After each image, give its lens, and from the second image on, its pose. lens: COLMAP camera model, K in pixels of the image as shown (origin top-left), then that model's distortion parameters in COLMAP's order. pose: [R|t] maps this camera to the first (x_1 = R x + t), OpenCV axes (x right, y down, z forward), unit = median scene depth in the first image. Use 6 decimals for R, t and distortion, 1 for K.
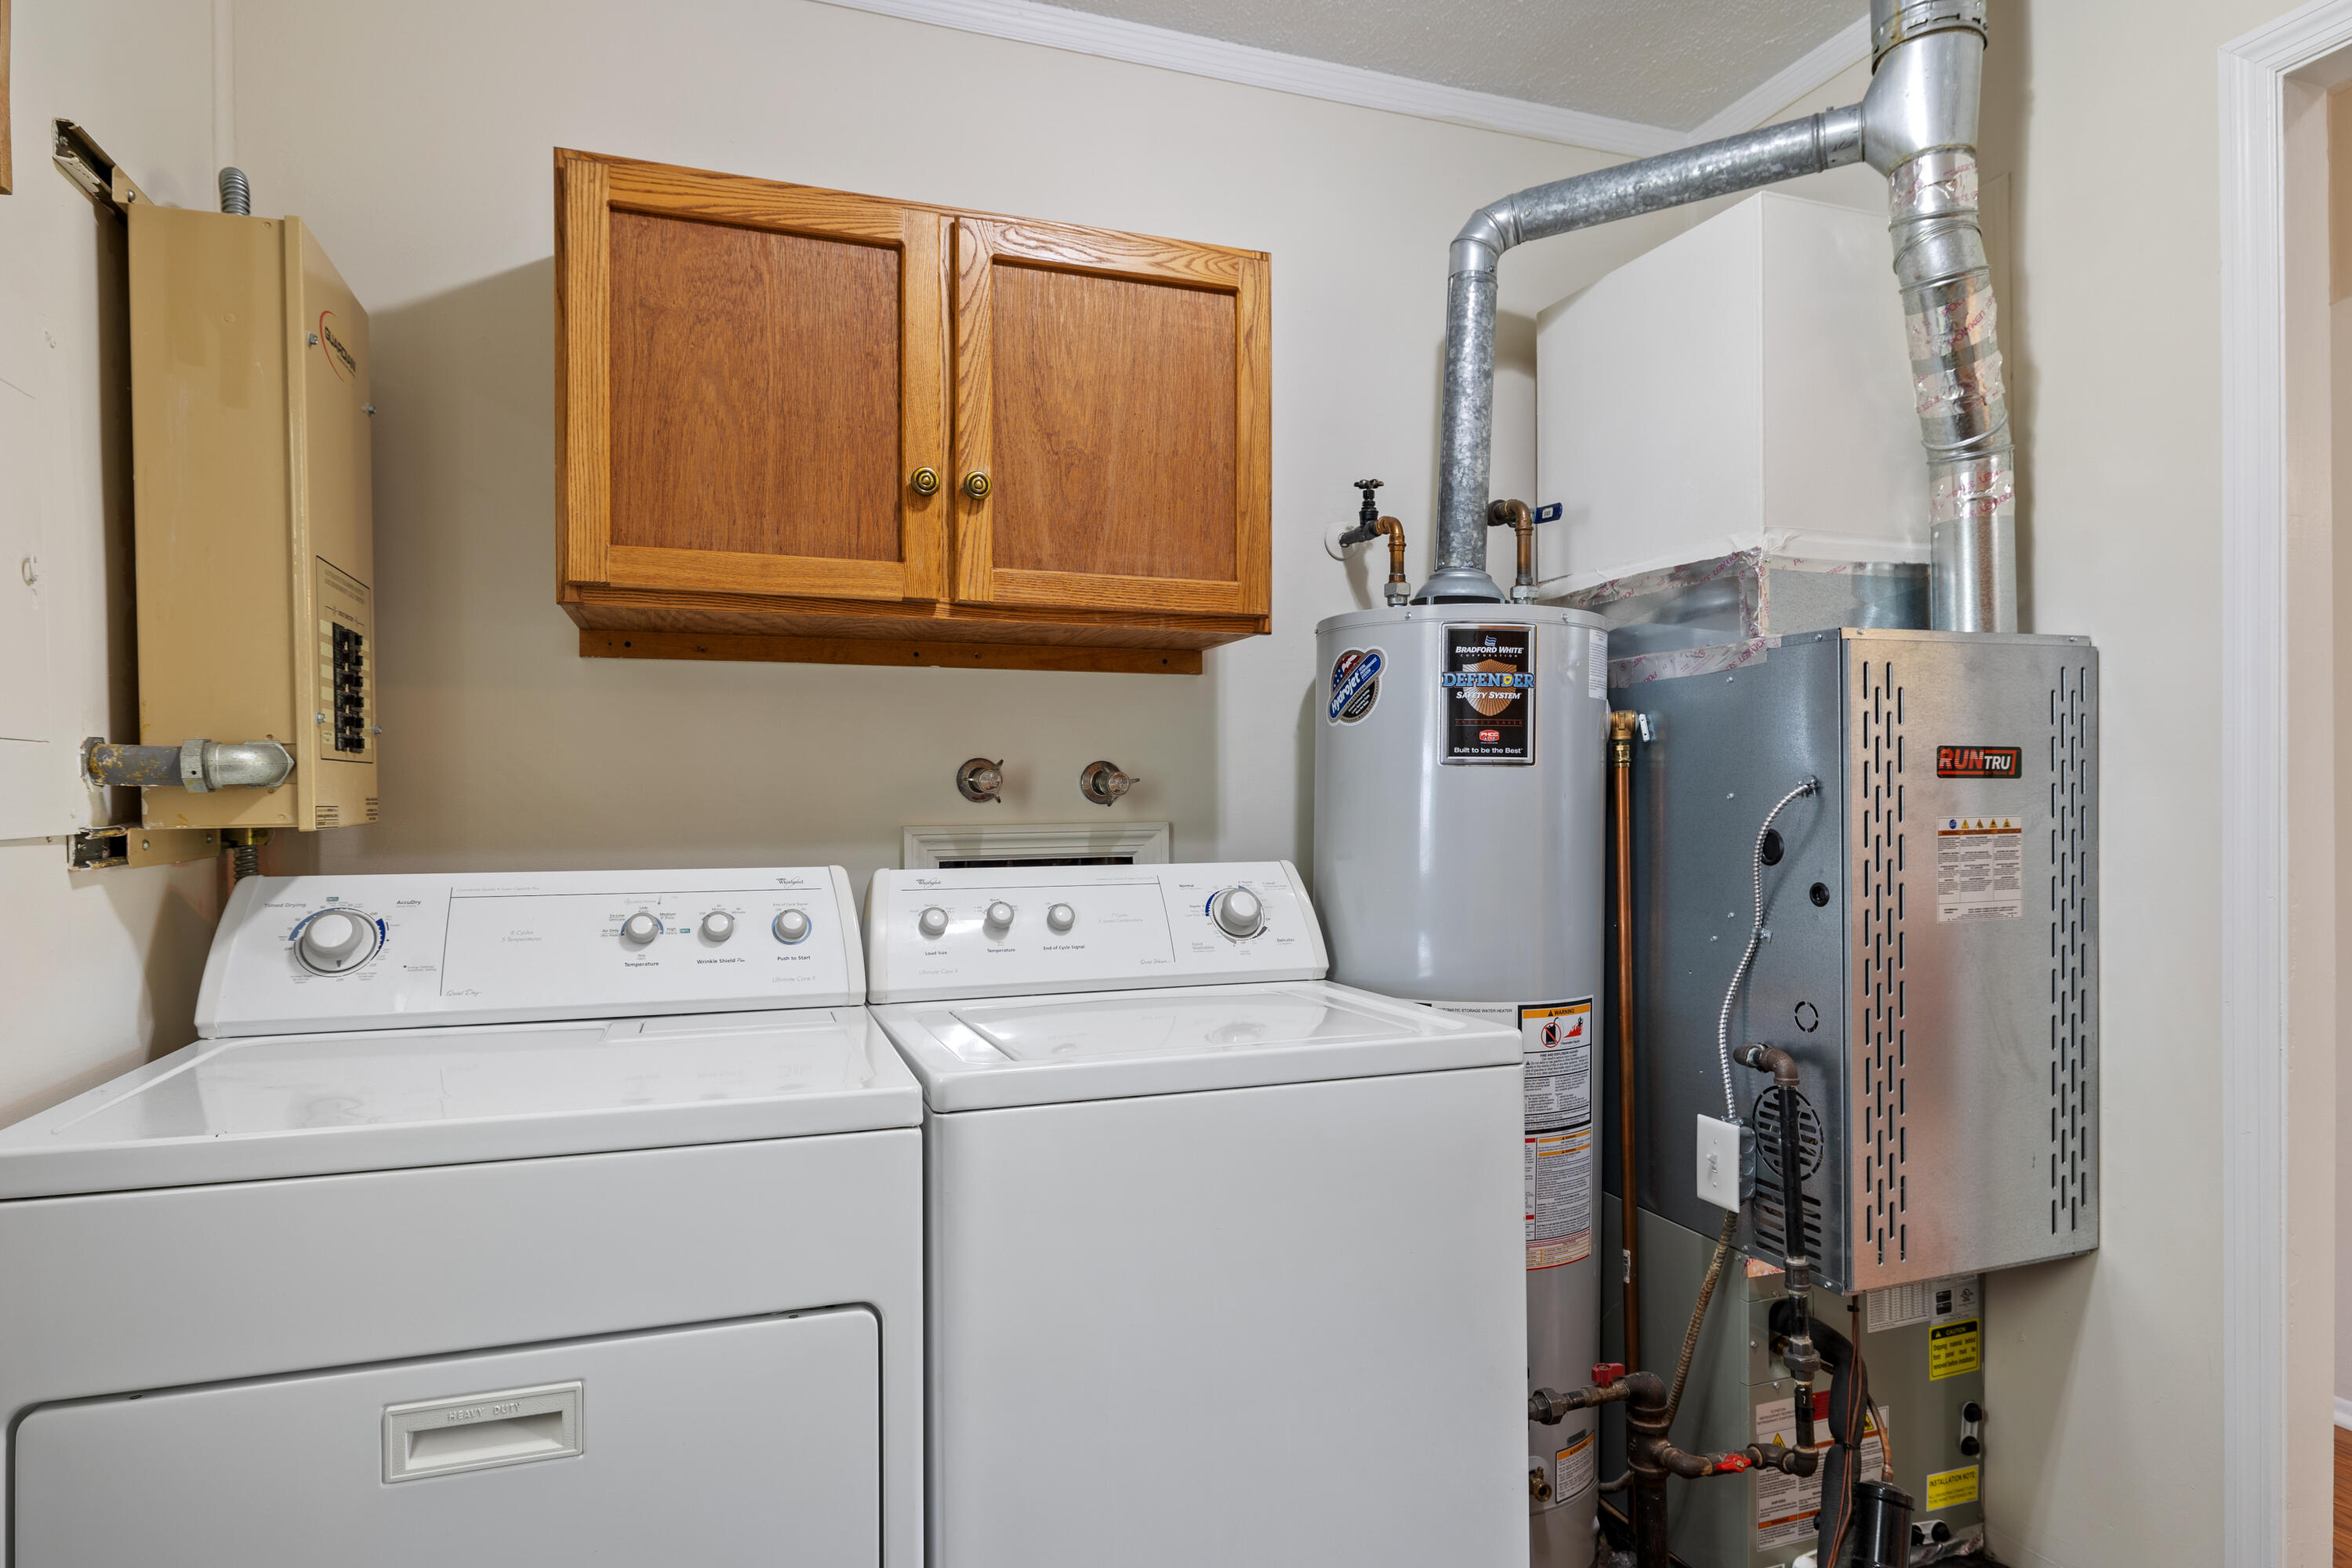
lens RADIAL K [[1354.3, 0, 1176.0], [0, 1354.3, 784.0], [0, 0, 1]] dist [0.034175, -0.000489]
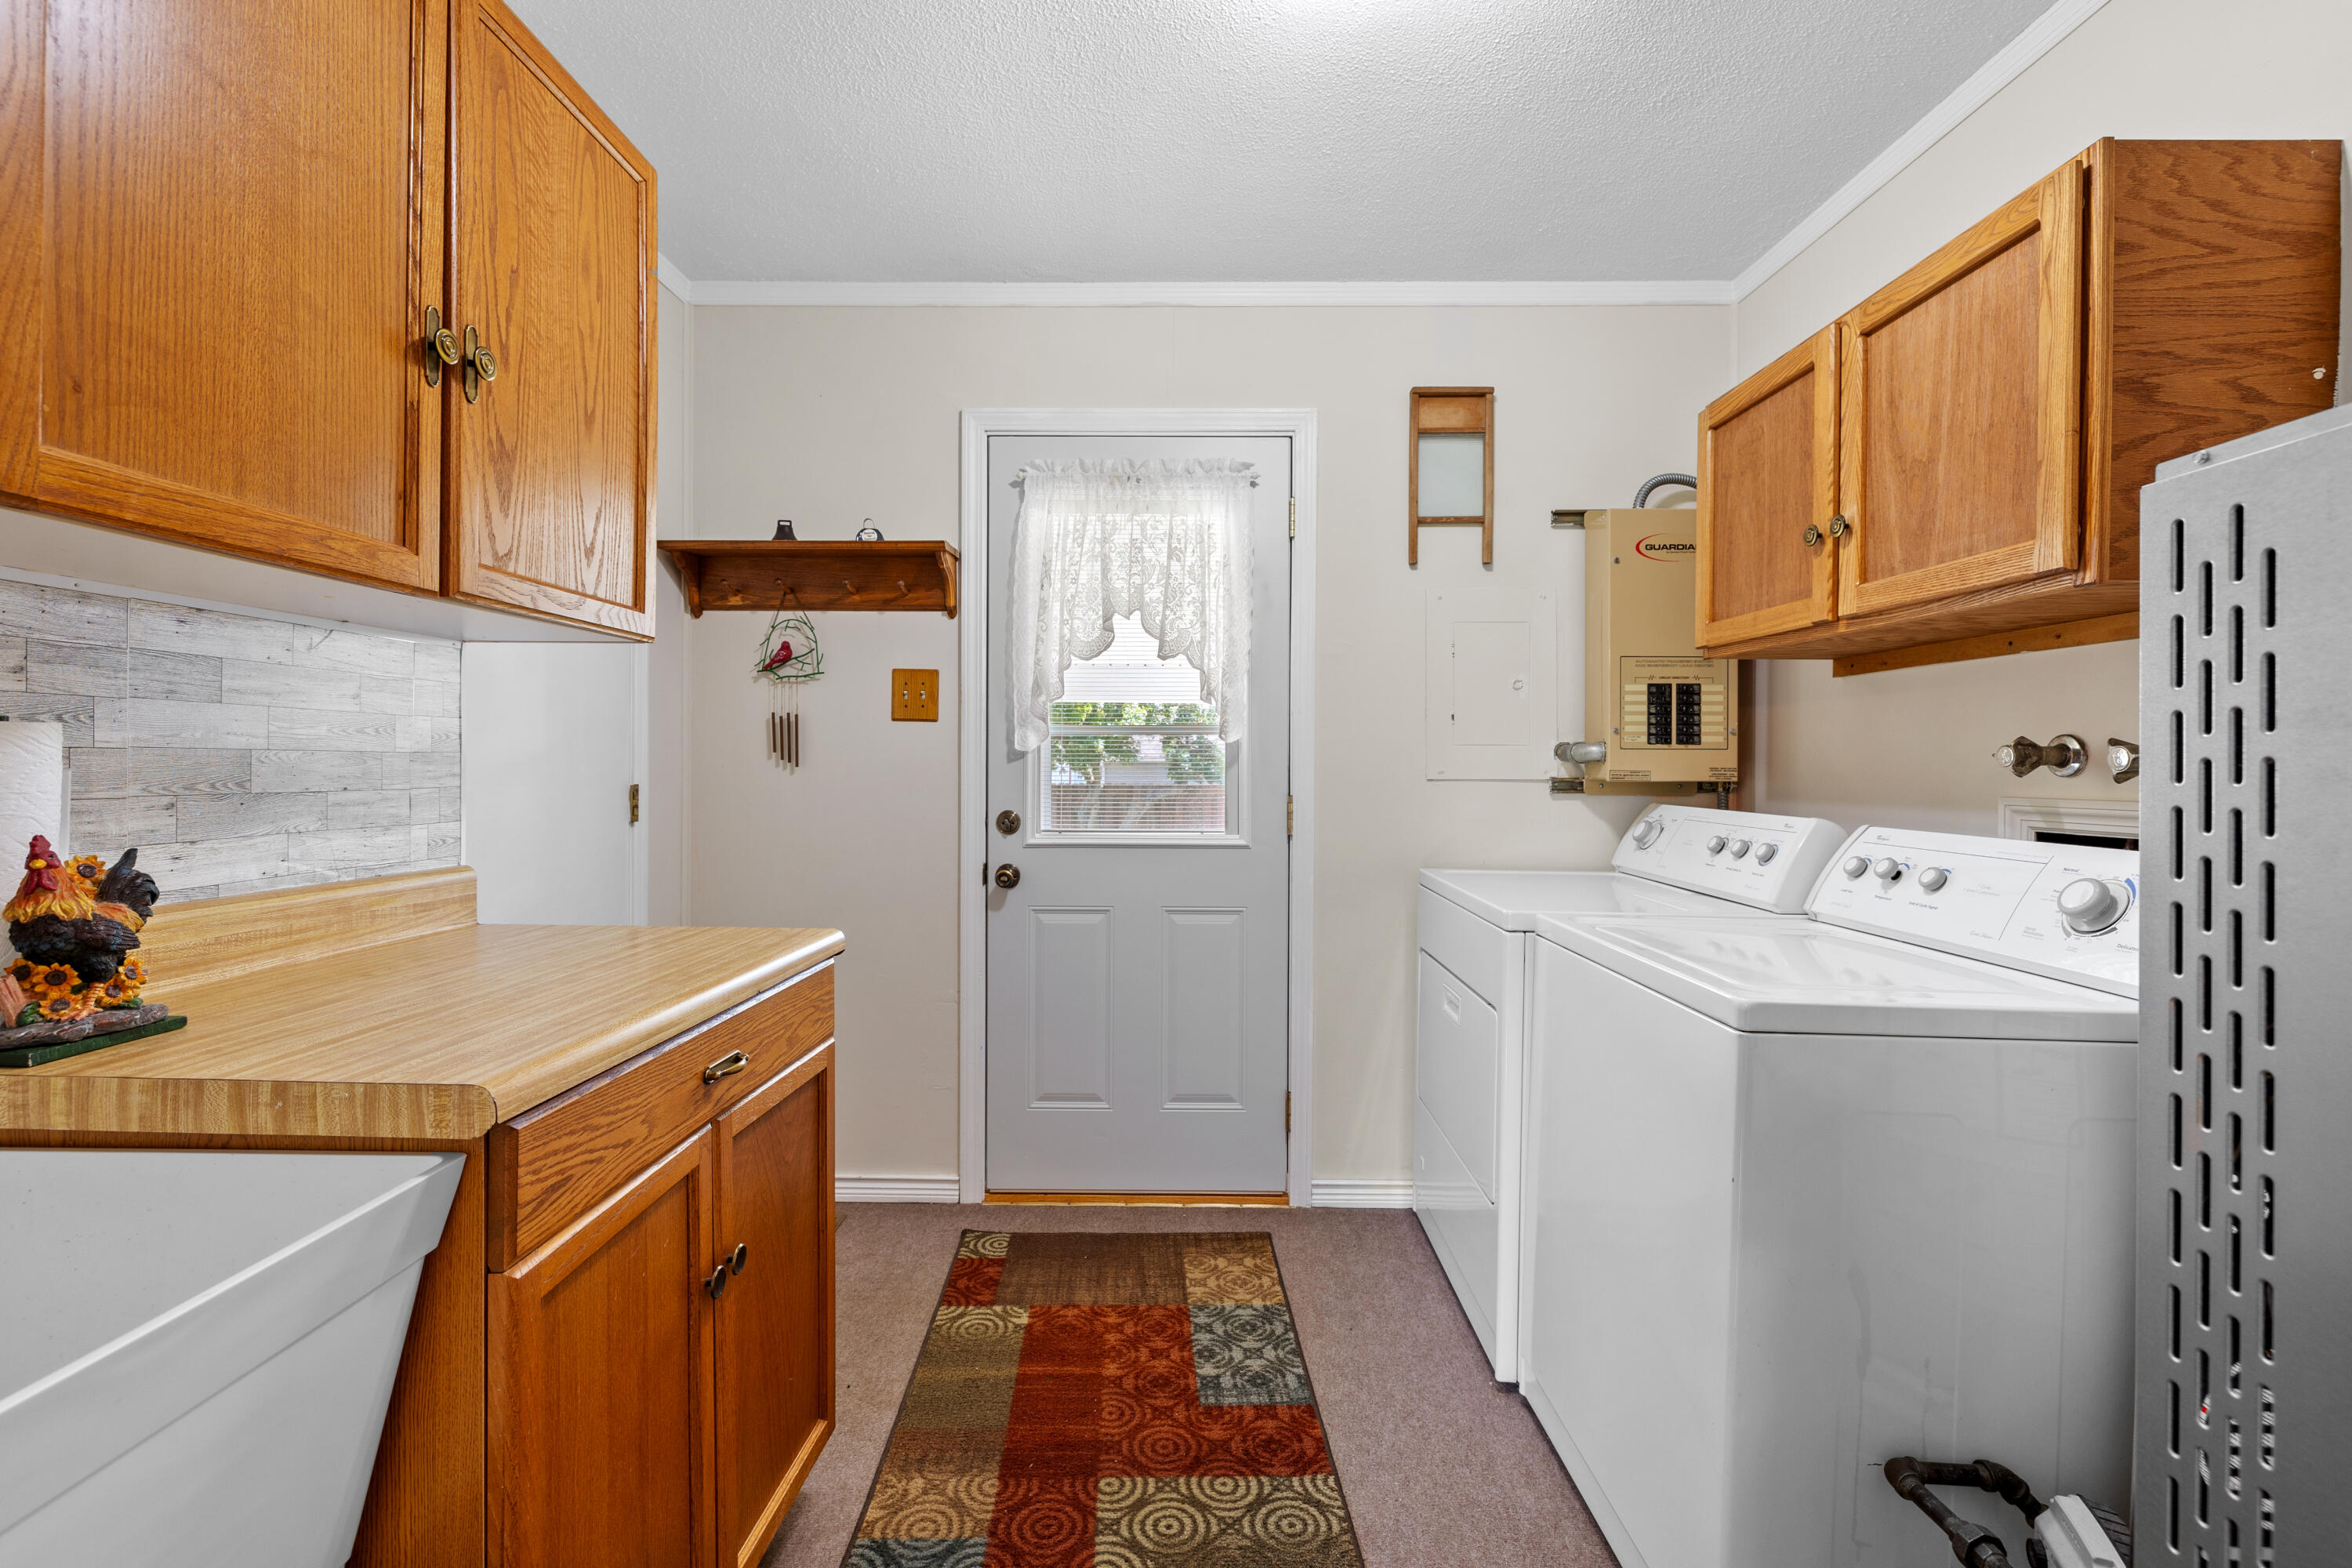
lens RADIAL K [[1013.7, 0, 1176.0], [0, 1013.7, 784.0], [0, 0, 1]] dist [-0.001062, -0.000176]
pose [[-0.347933, 0.019781, -0.937311, 0.940762], [-0.001482, 0.999765, 0.021649, 0.003212], [0.937518, 0.008921, -0.347821, 0.727711]]
